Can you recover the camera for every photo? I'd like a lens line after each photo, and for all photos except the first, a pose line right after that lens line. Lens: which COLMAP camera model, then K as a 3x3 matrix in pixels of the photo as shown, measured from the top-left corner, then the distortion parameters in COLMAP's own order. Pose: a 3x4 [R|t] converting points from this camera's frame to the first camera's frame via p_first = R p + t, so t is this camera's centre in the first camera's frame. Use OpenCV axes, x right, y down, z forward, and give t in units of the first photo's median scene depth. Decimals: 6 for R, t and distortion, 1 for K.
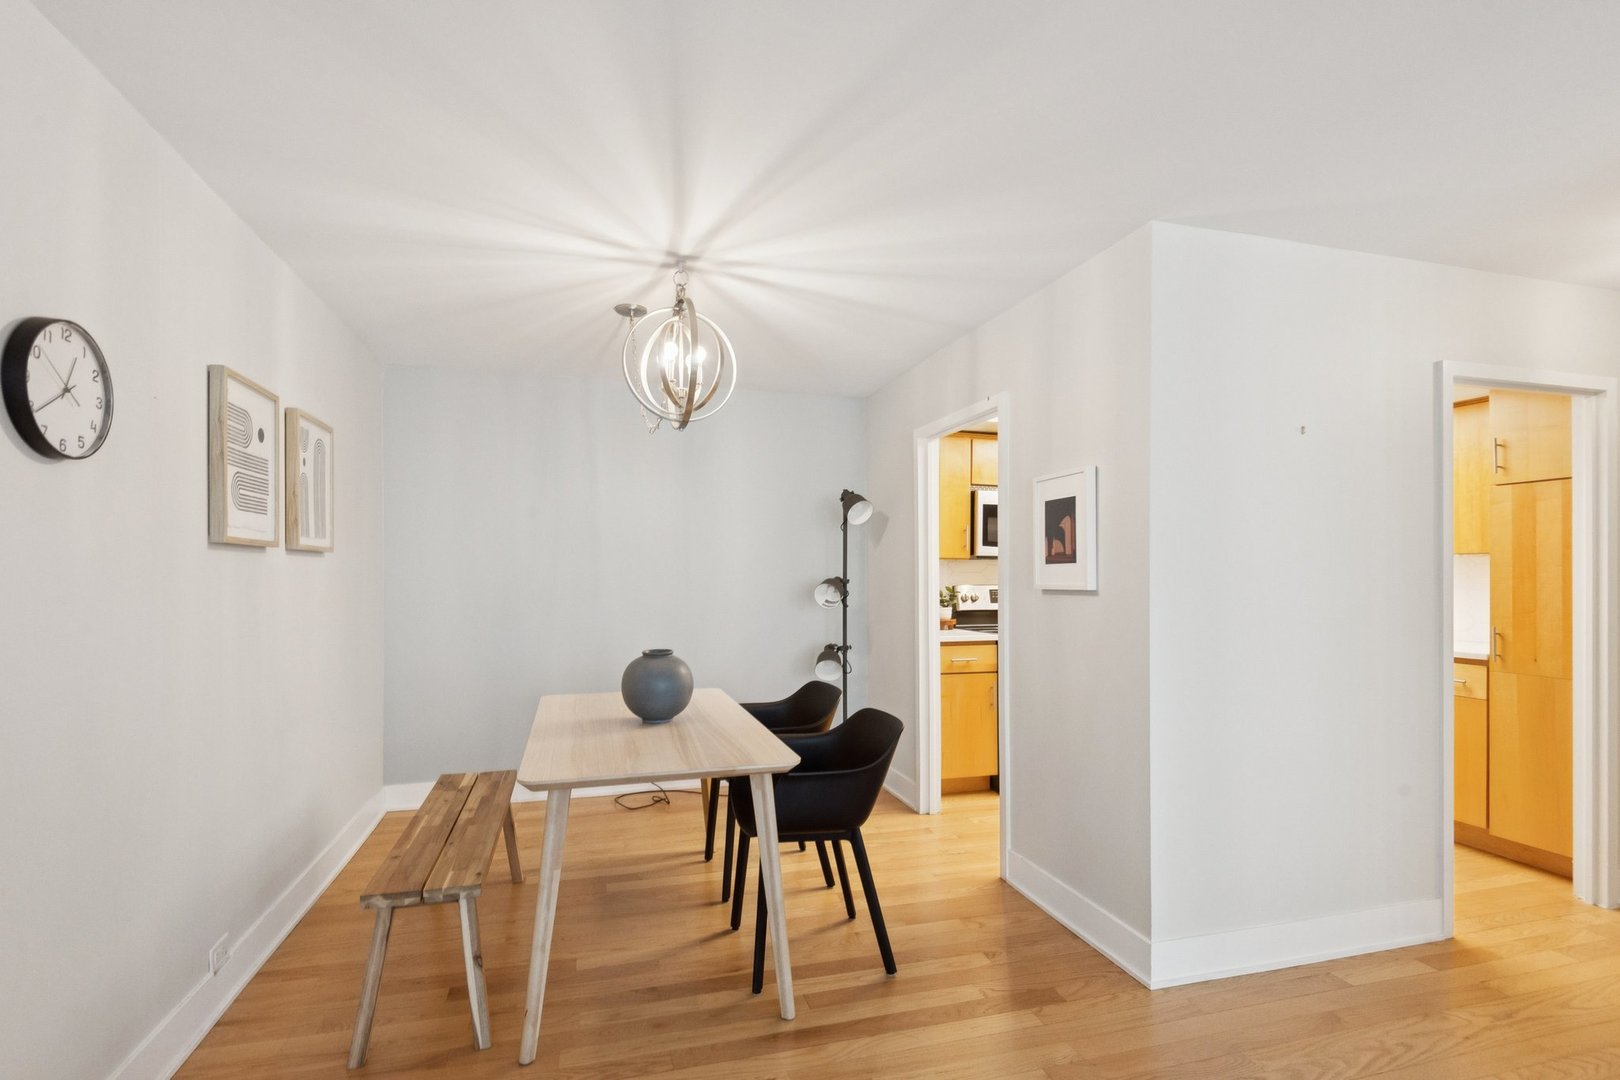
lens RADIAL K [[743.8, 0, 794.1], [0, 743.8, 579.7], [0, 0, 1]] dist [0.019829, 0.000006]
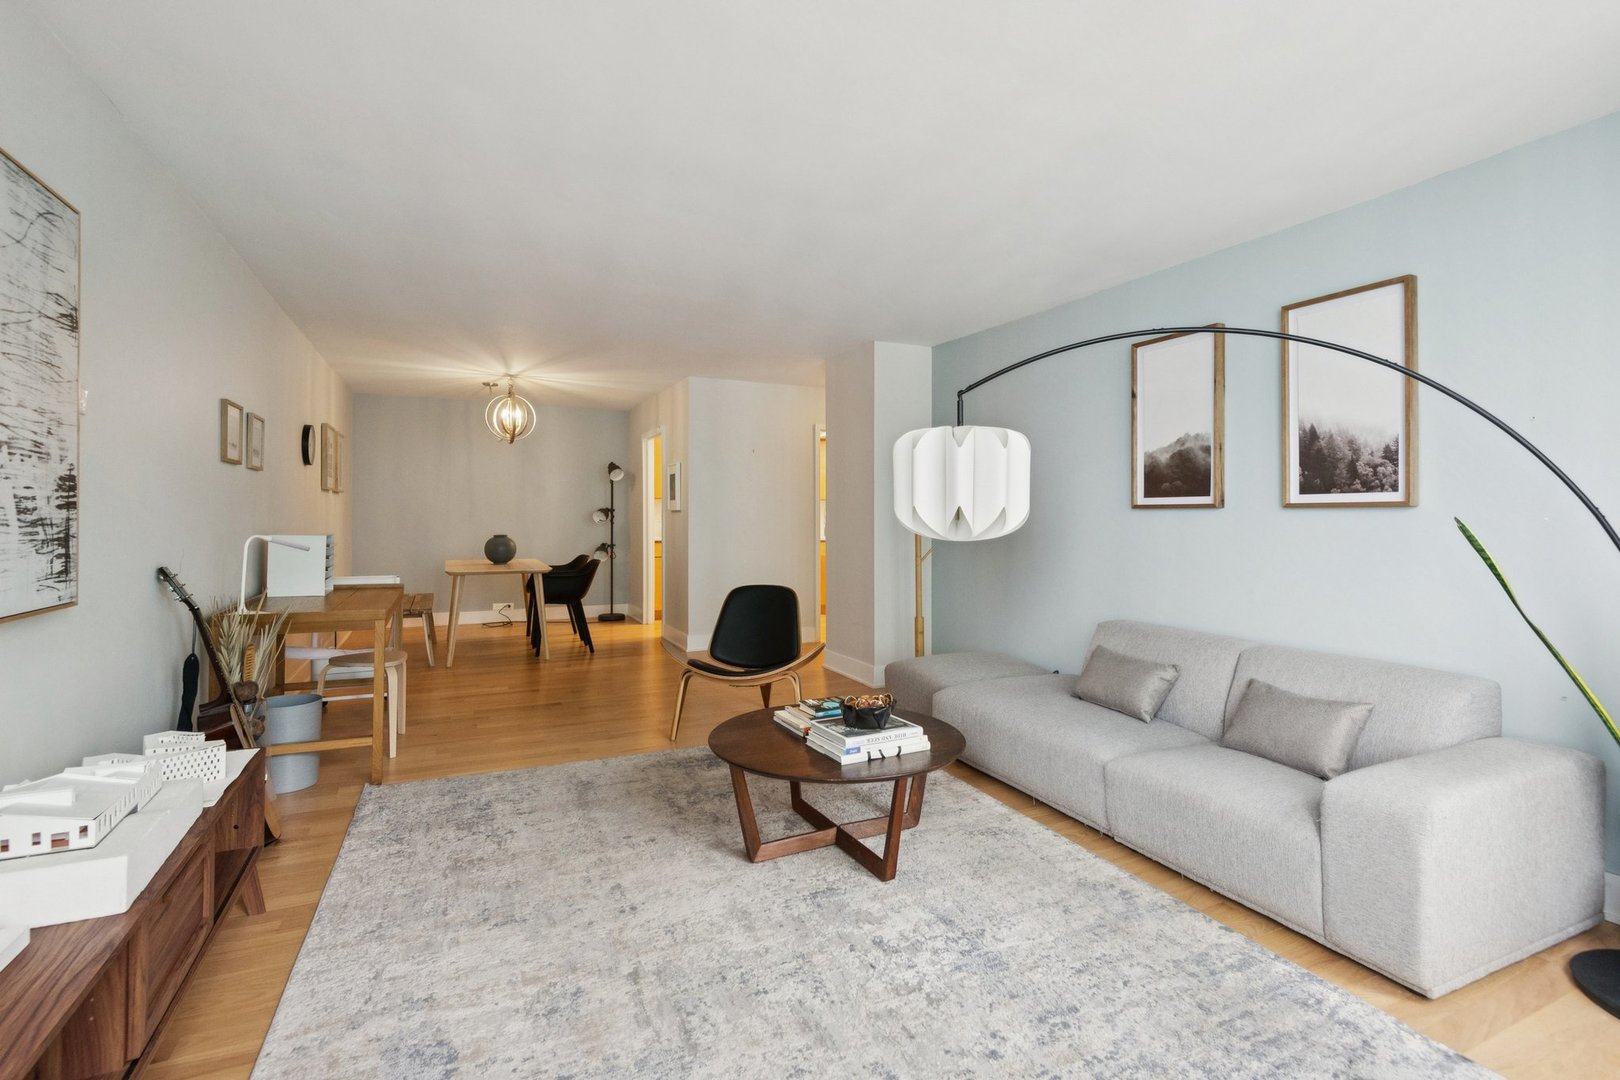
lens RADIAL K [[753.2, 0, 801.5], [0, 753.2, 518.4], [0, 0, 1]] dist [0.043655, -0.024637]
pose [[0.987832, 0.001727, 0.155512, 0.395986], [-0.000548, 0.999971, -0.007626, 0.060413], [-0.155521, 0.007448, 0.987805, -1.572809]]
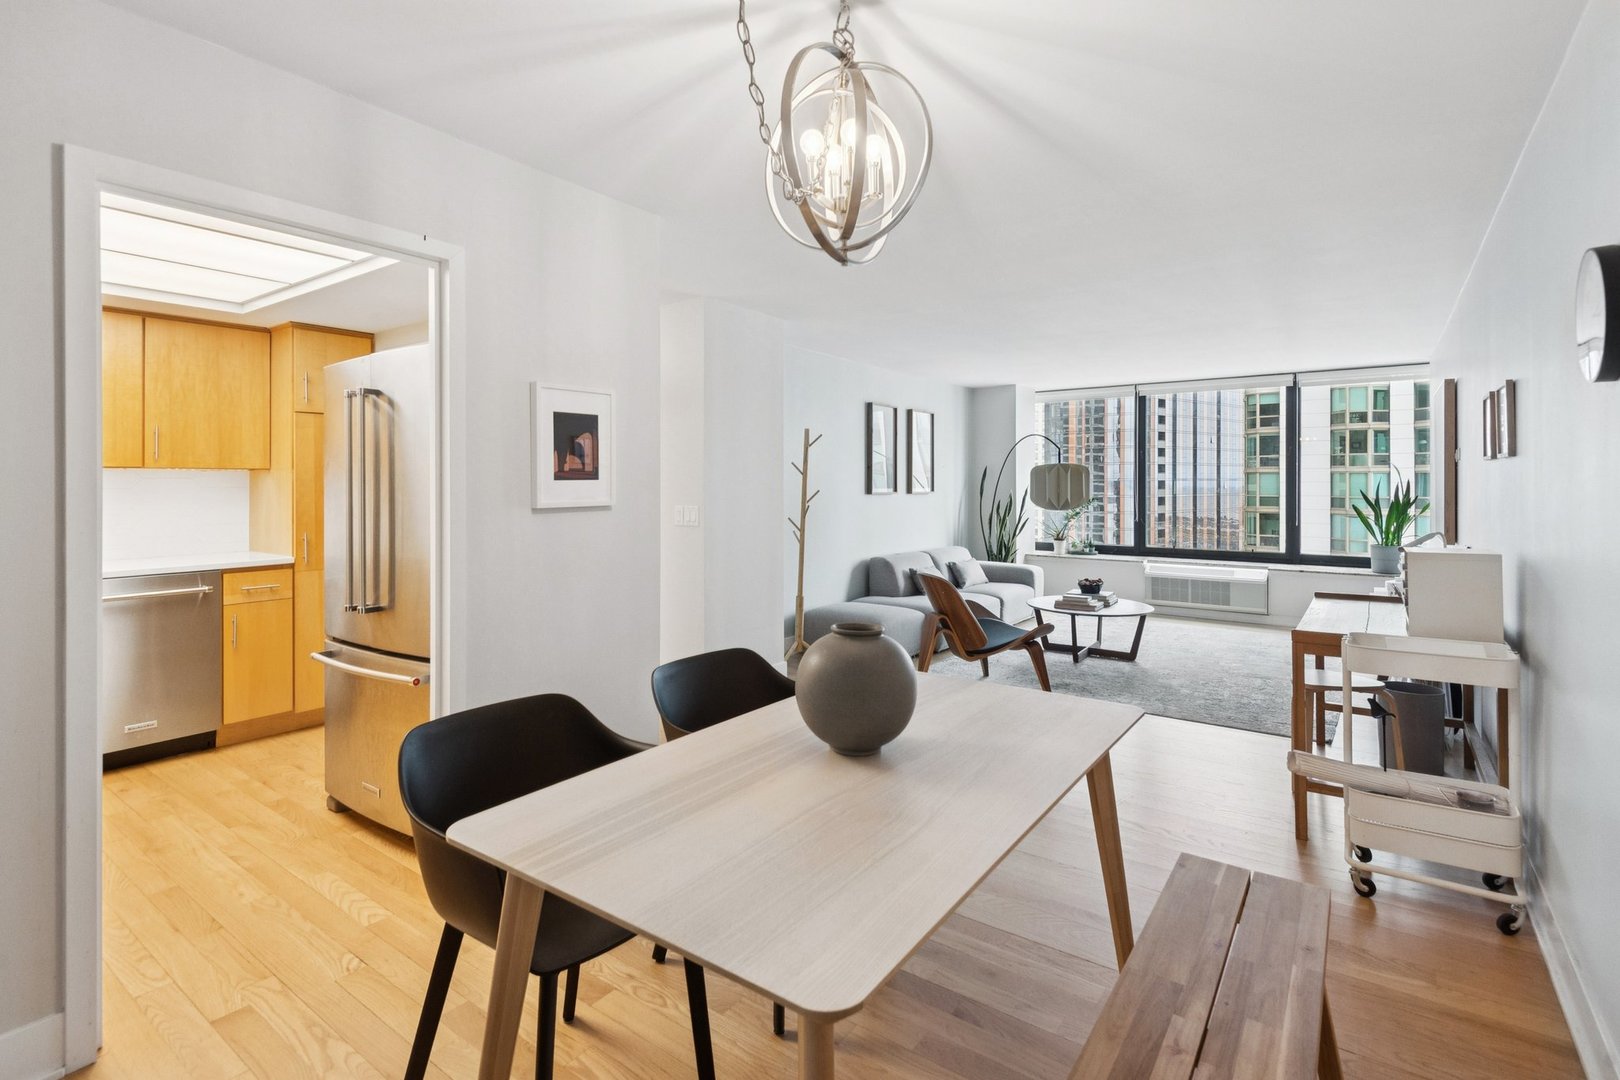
lens RADIAL K [[769.1, 0, 816.7], [0, 769.1, 478.9], [0, 0, 1]] dist [0.010680, -0.000587]
pose [[-0.623361, 0.003888, 0.781925, -0.636581], [0.007711, 0.999970, 0.001175, -0.022262], [-0.781896, 0.006762, -0.623372, 1.399041]]
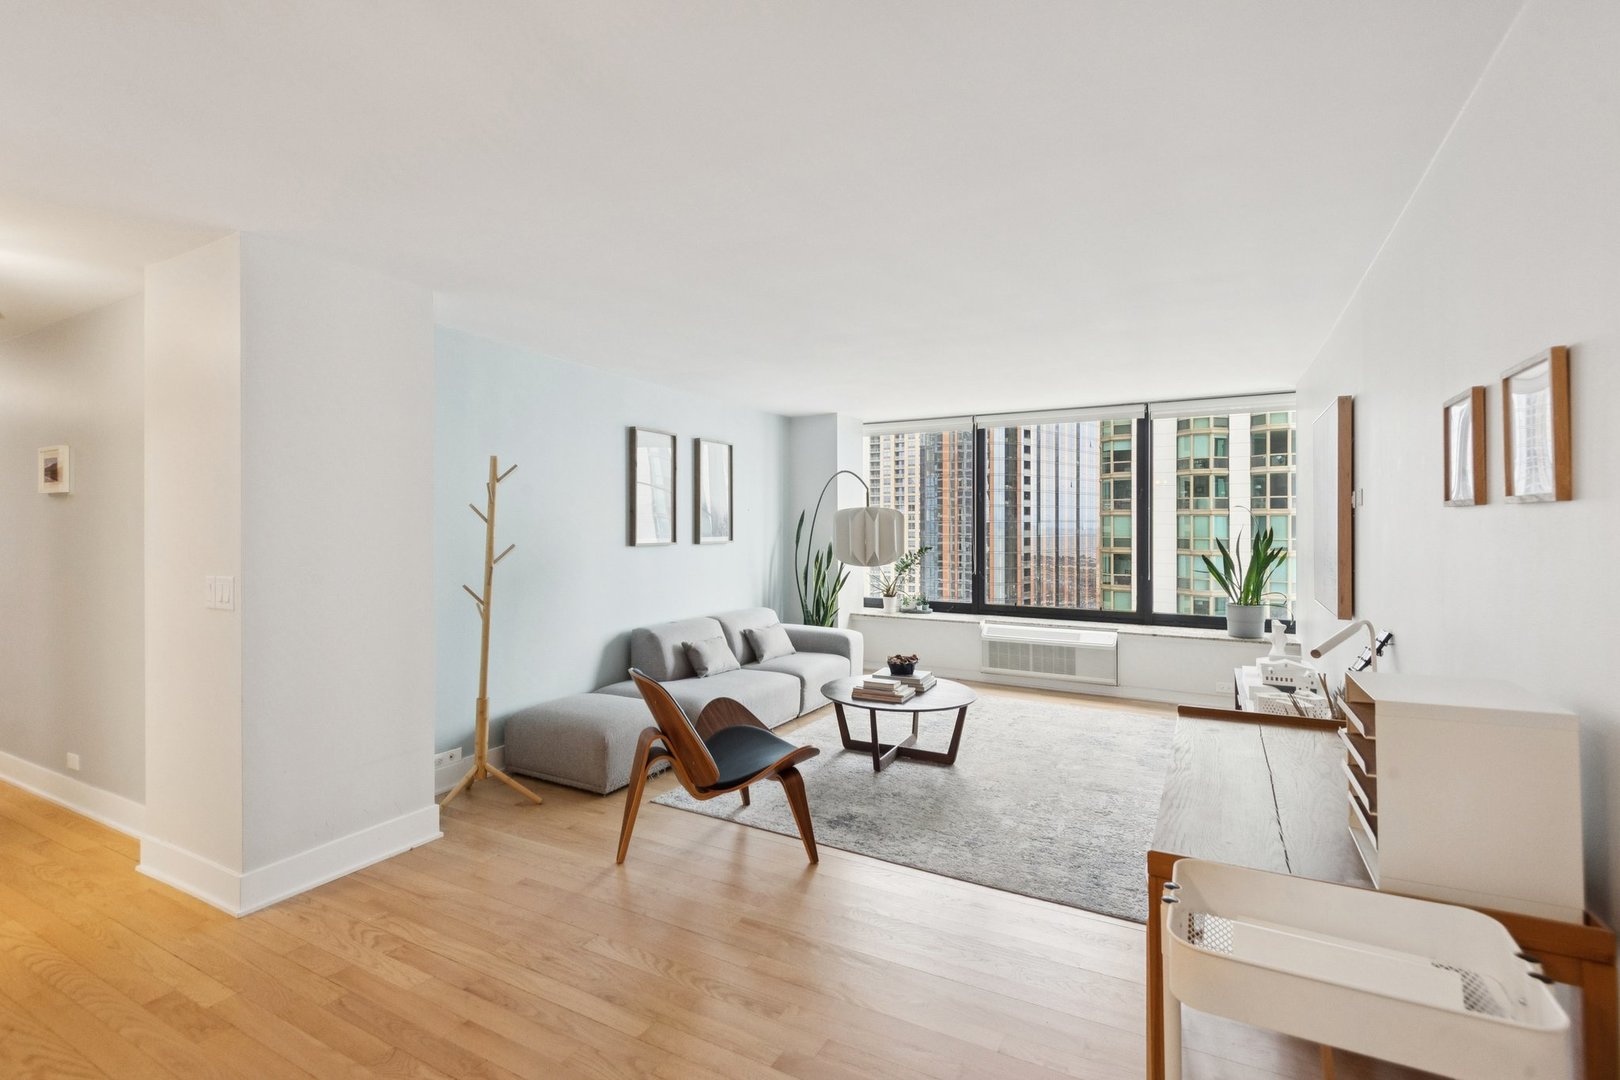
lens RADIAL K [[753.2, 0, 801.5], [0, 753.2, 518.4], [0, 0, 1]] dist [0.043655, -0.024637]
pose [[-0.719208, 0.004450, 0.694780, -0.407868], [0.006082, 0.999981, -0.000109, -0.035355], [-0.694768, 0.004147, -0.719222, 0.773833]]
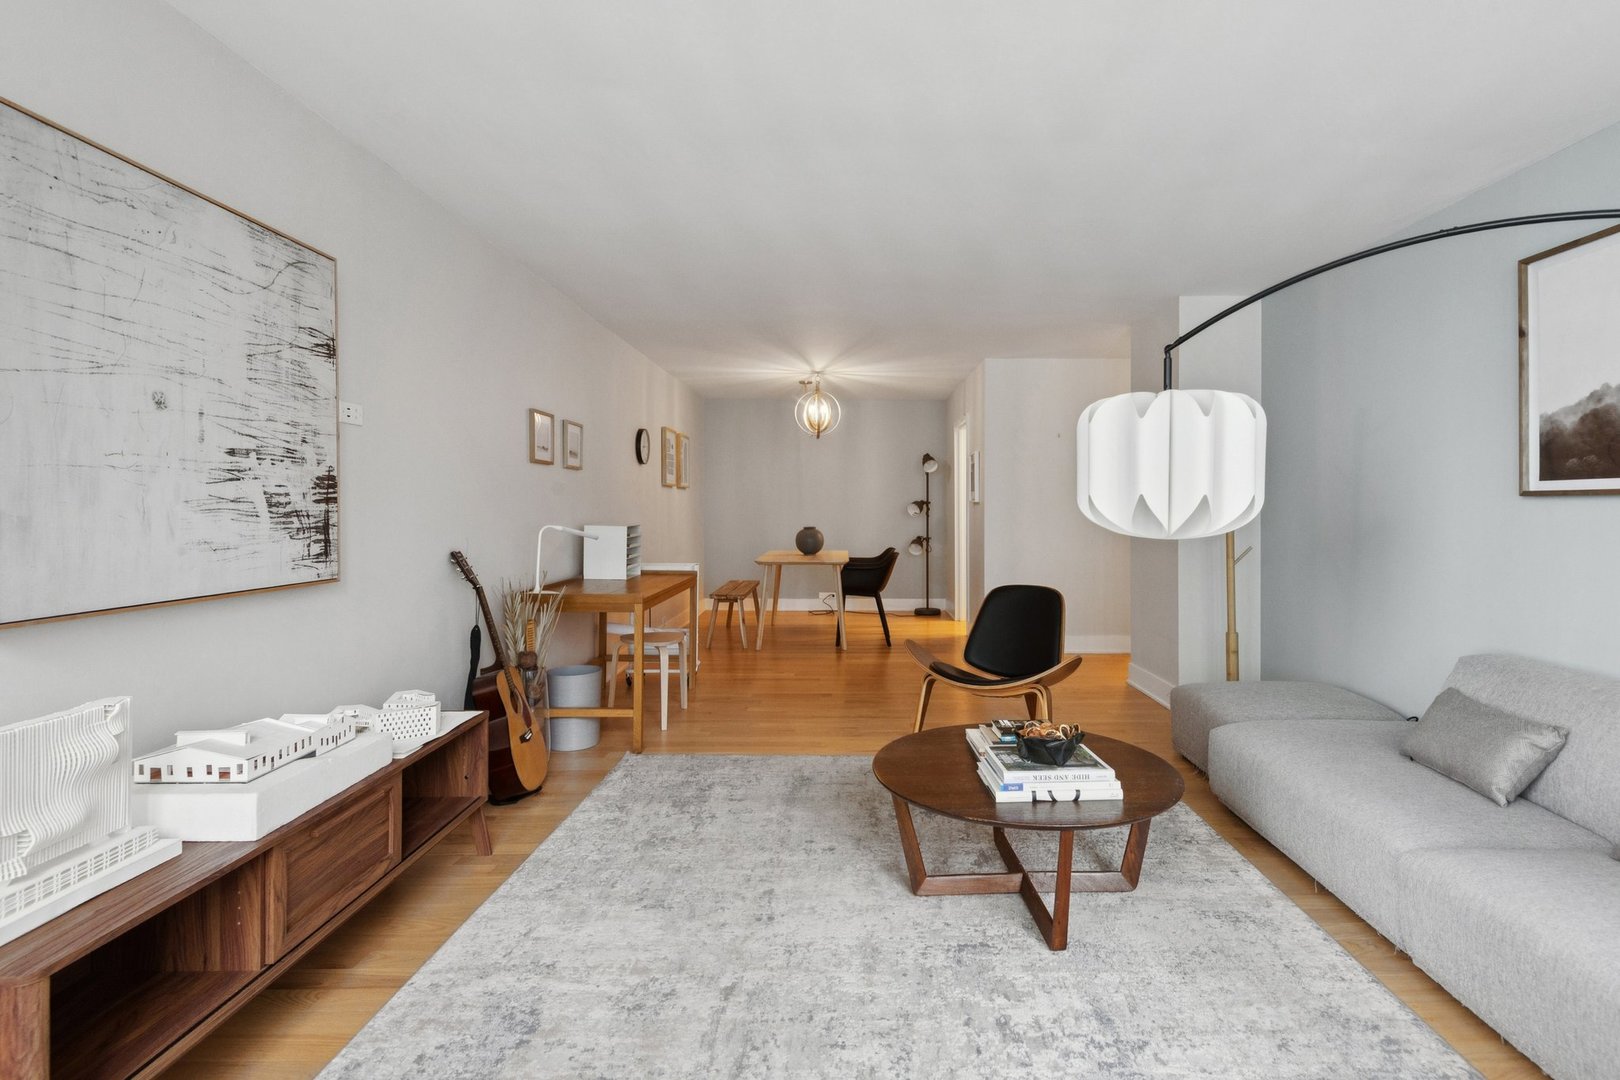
lens RADIAL K [[777.7, 0, 864.3], [0, 777.7, 522.3], [0, 0, 1]] dist [0.048451, -0.031708]
pose [[0.967949, 0.005303, -0.251090, 0.649618], [-0.003541, 0.999966, 0.007471, 0.059719], [0.251121, -0.006342, 0.967935, -1.484531]]
